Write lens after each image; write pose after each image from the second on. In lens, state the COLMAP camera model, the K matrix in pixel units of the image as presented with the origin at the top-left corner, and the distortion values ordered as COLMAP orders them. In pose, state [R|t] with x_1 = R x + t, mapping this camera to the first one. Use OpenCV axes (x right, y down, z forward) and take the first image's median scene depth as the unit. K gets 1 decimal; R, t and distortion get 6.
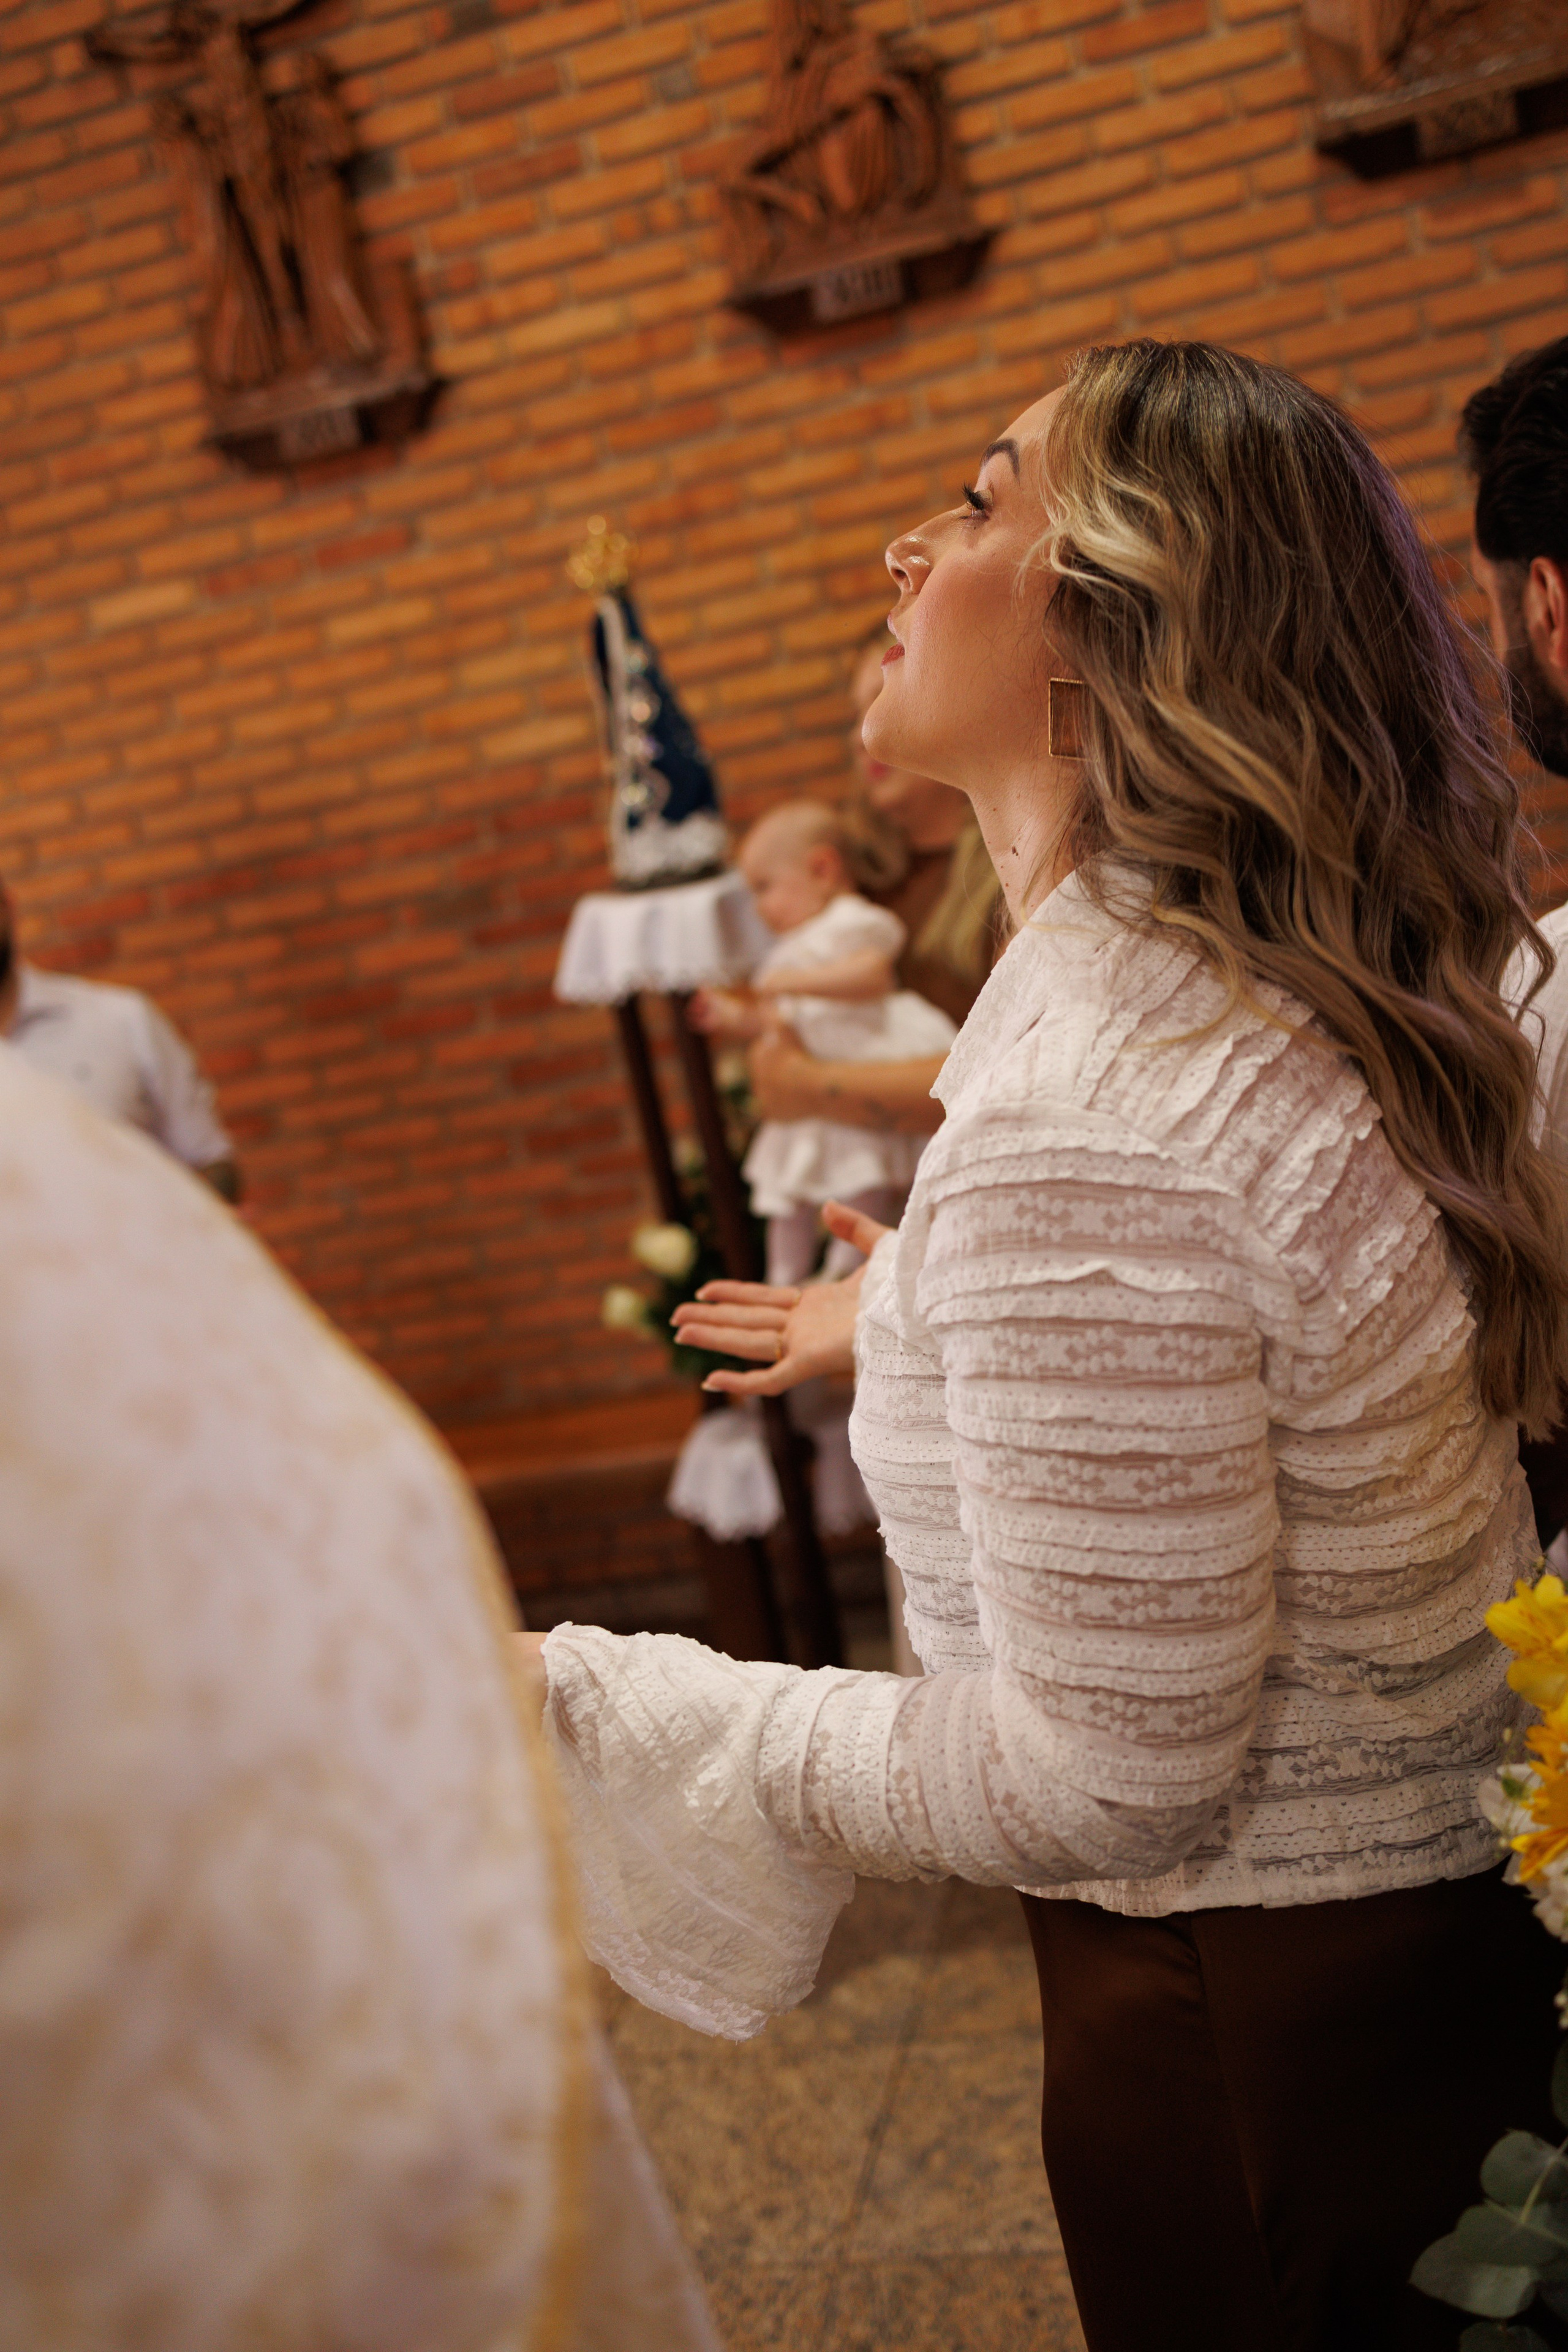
lens RADIAL K [[2413.3, 0, 777.3], [0, 2413.3, 1180.7], [0, 0, 1]] dist [0.028690, 0.000000]
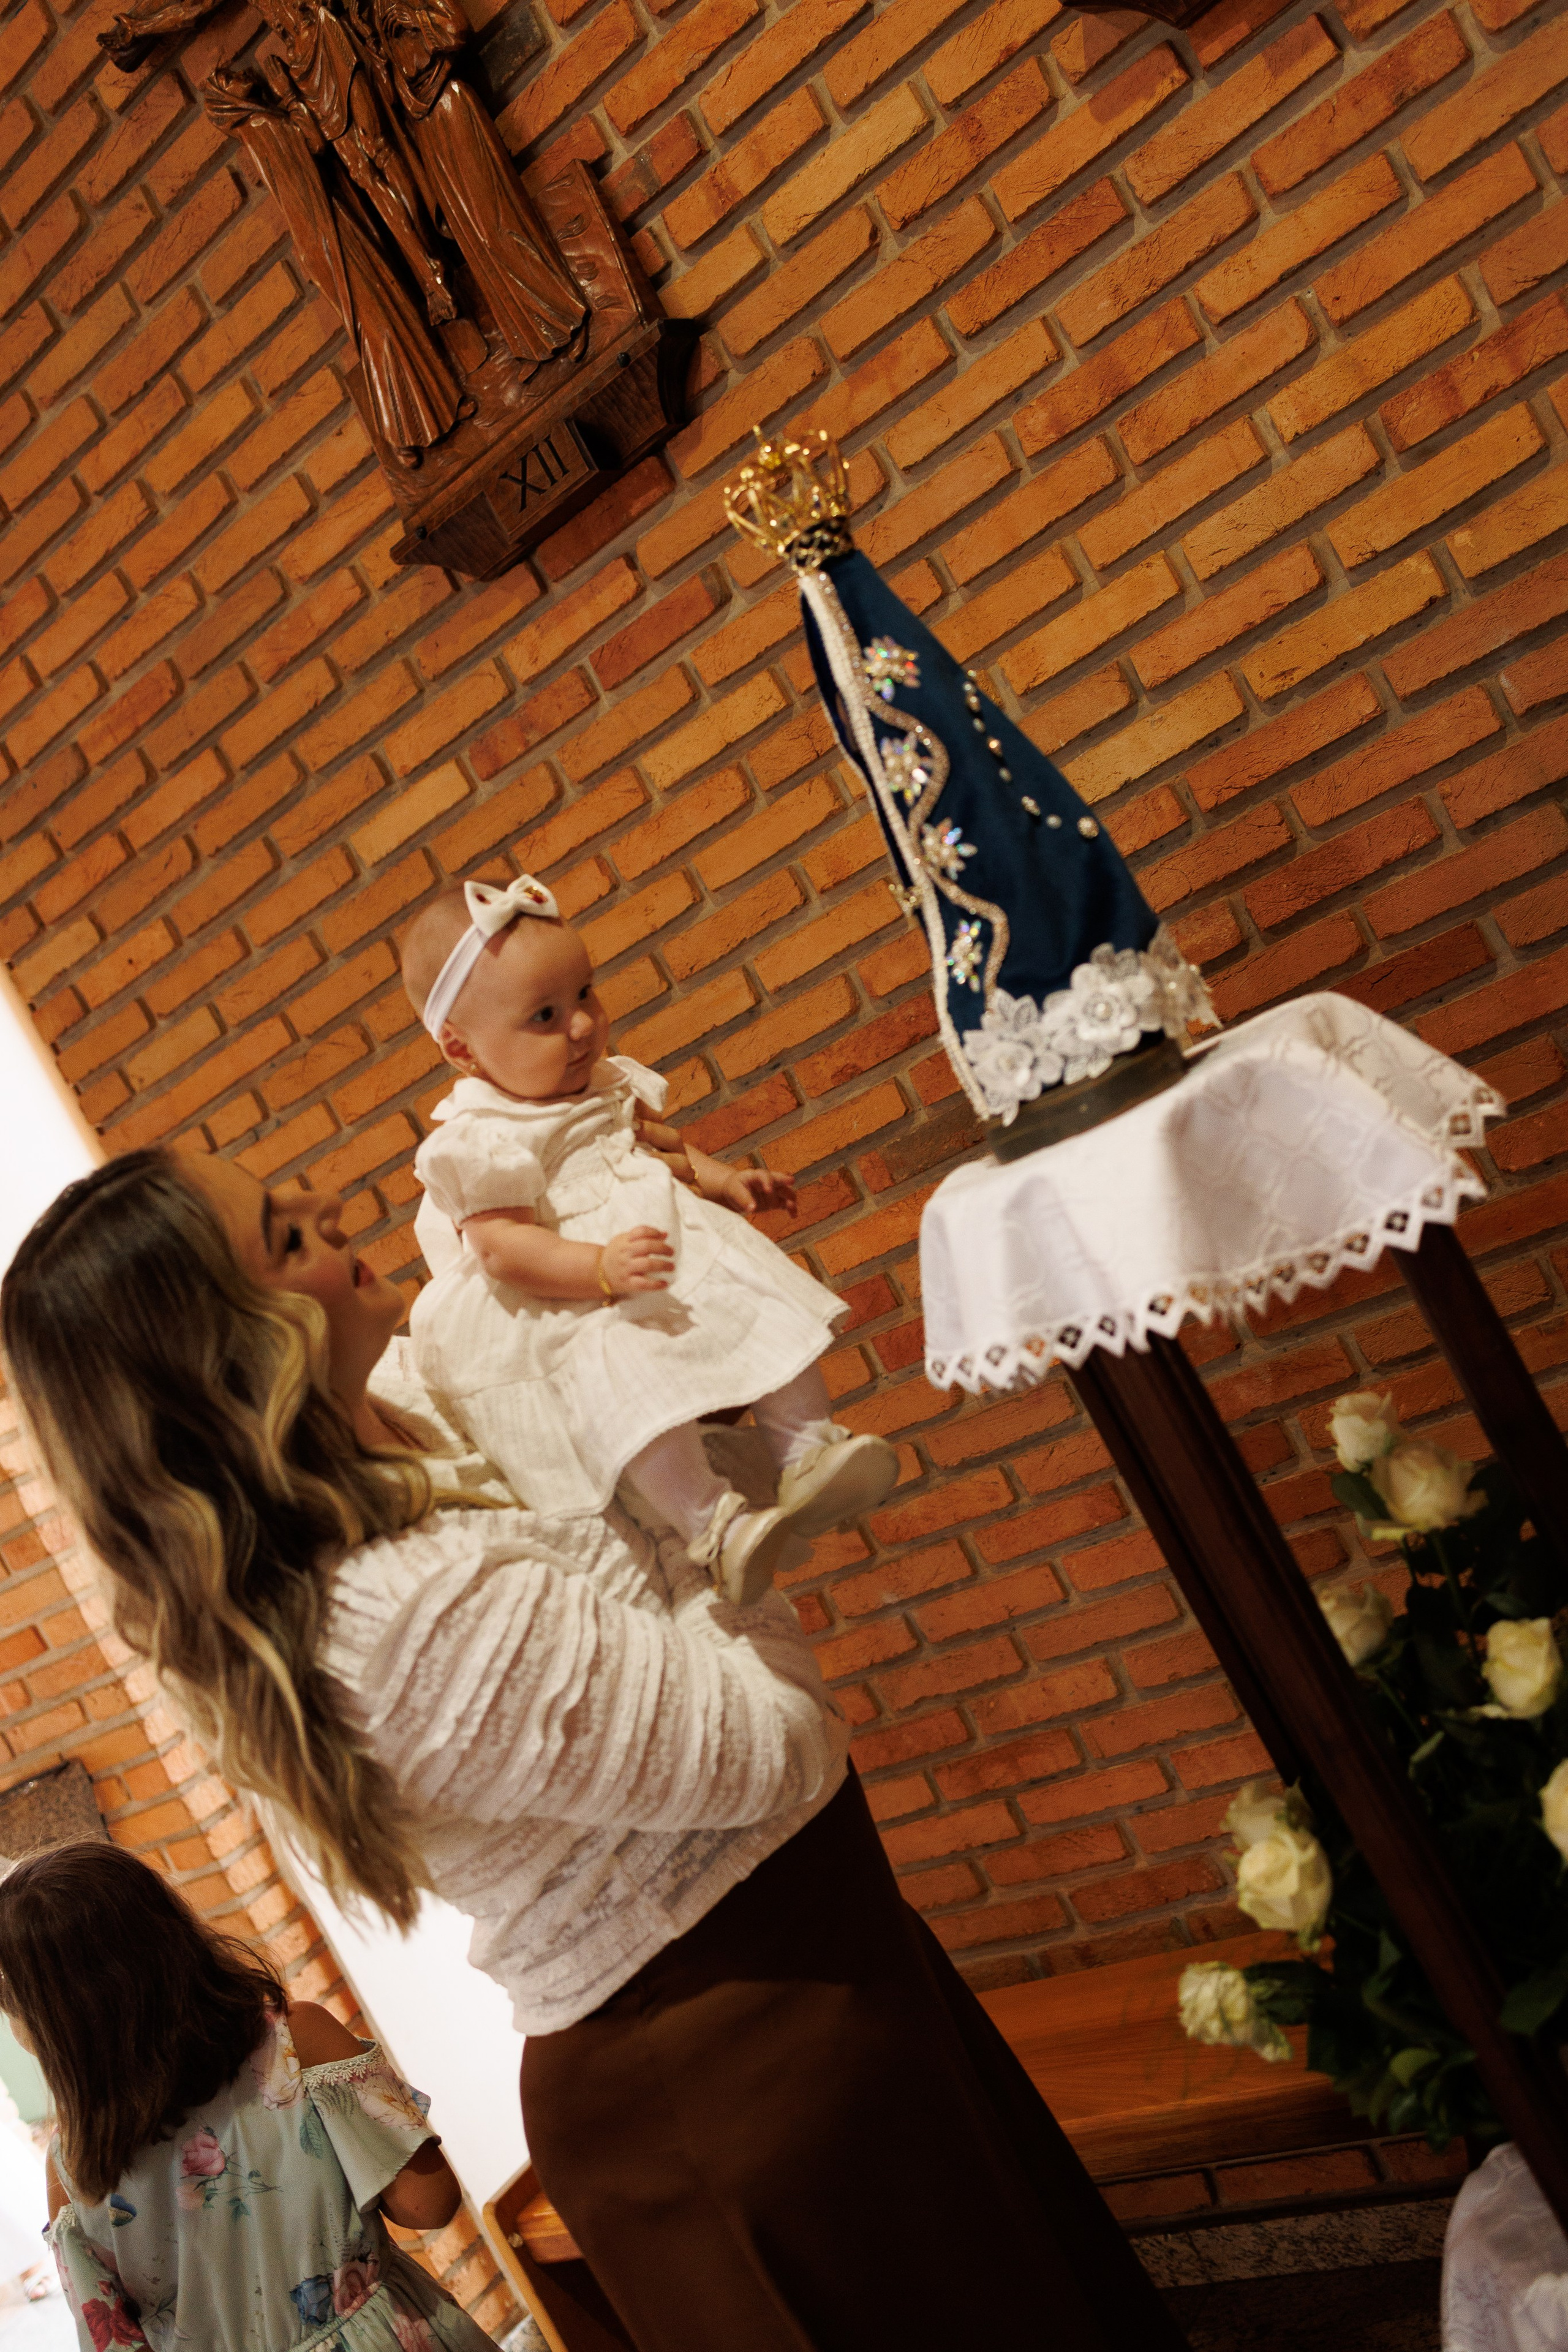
lens RADIAL K [[2413.3, 0, 784.4], [0, 2413.3, 1164.9], [0, 0, 1]] dist [0.028690, 0.000000]
pose [[0.903108, -0.234362, -0.359820, 0.052762], [0.220583, 0.972120, -0.079533, -0.068701], [0.368428, -0.007543, 0.929626, 0.425679]]
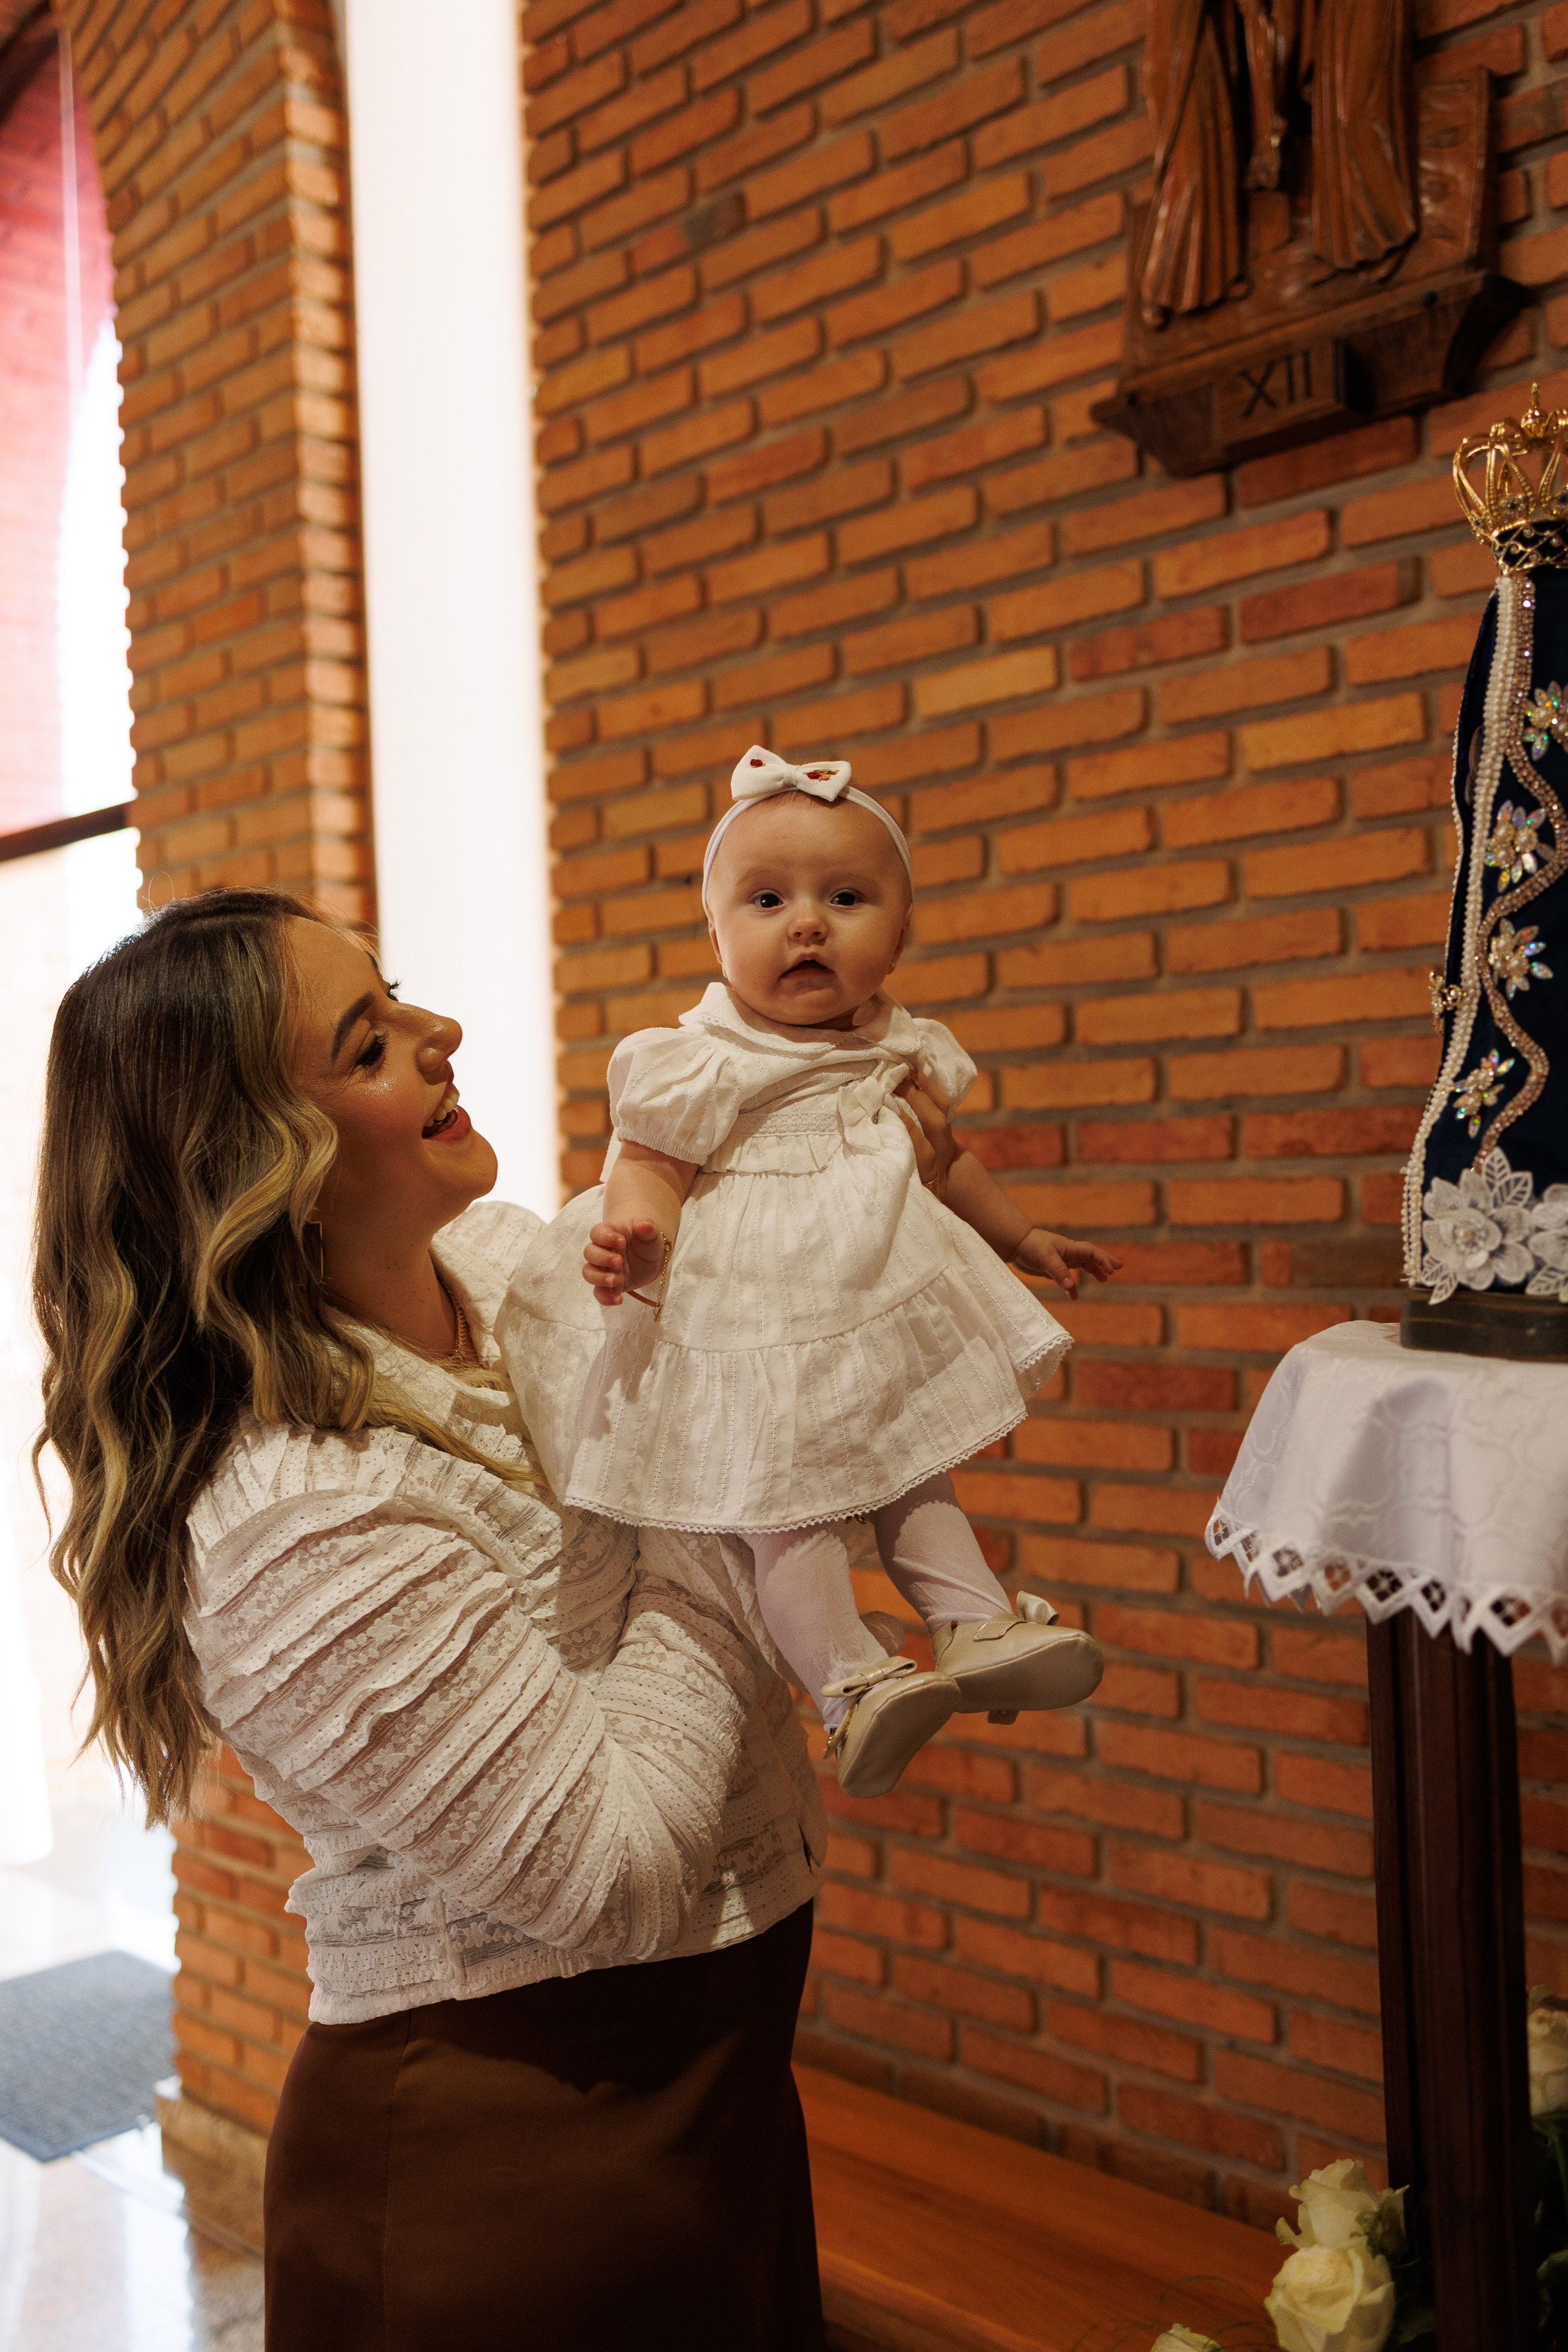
lens RADIAL K [[2413.3, 0, 760.8], [0, 2413.3, 1160.9], [0, 0, 1]] dist [0.028690, 0.000000]
pose [[0.830886, 0.179112, -0.526827, 0.036805], [-0.239888, 0.969578, -0.048701, -0.079227], [0.502077, 0.166844, 0.848576, 0.485602]]
